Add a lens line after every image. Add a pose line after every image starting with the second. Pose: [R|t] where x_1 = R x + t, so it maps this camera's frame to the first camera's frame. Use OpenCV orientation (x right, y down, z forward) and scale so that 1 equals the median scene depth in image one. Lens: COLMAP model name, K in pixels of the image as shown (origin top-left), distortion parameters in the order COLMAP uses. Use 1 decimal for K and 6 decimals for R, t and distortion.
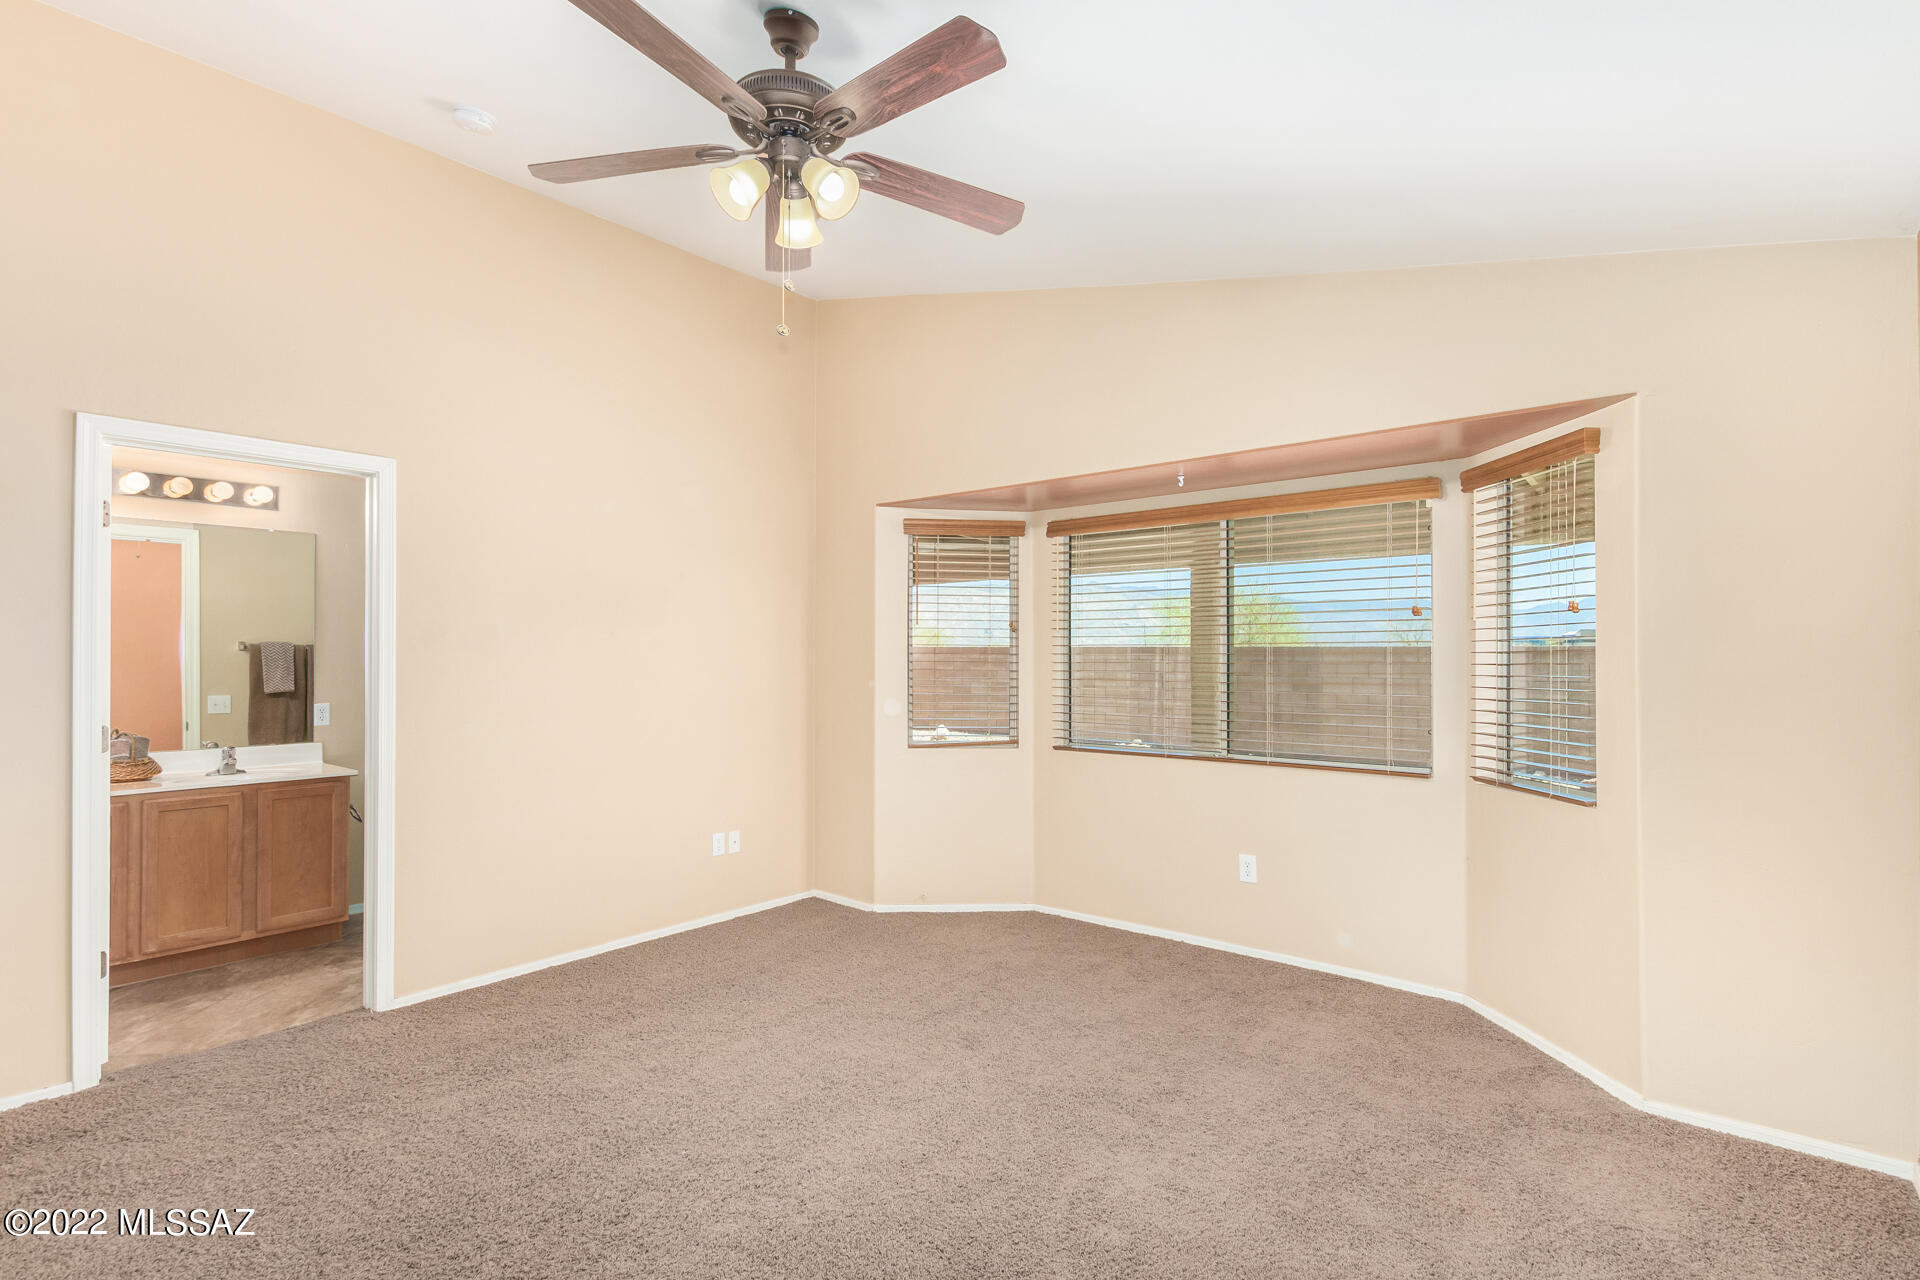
lens RADIAL K [[918.7, 0, 953.2], [0, 918.7, 649.0], [0, 0, 1]] dist [0.014707, -0.005261]
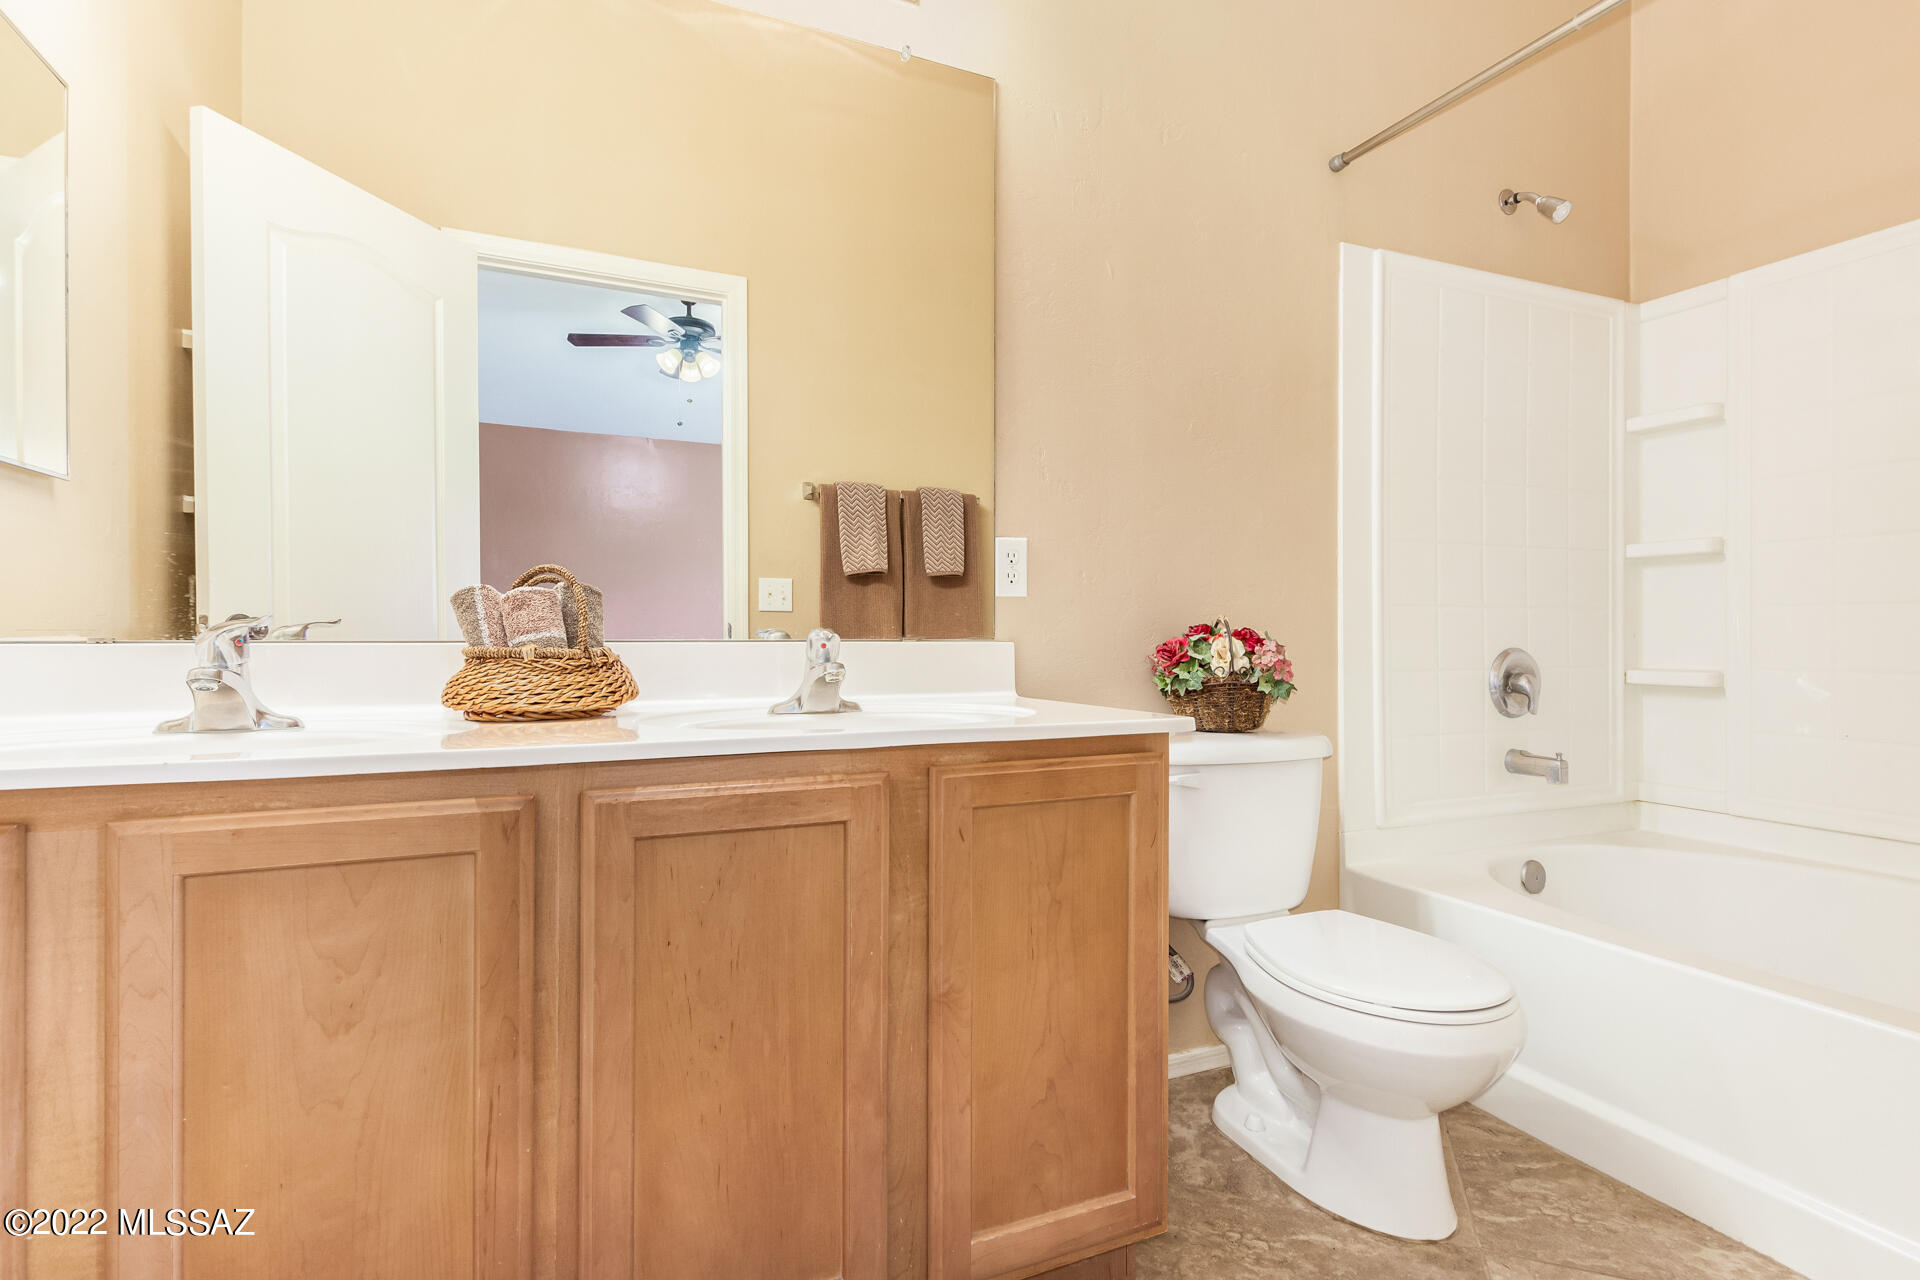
lens RADIAL K [[918.7, 0, 964.8], [0, 918.7, 645.3], [0, 0, 1]] dist [0.014707, -0.005261]
pose [[0.903021, 0.007606, -0.429528, -0.633405], [-0.000690, 0.999868, 0.016254, 0.112798], [0.429595, -0.014382, 0.902907, 0.768775]]
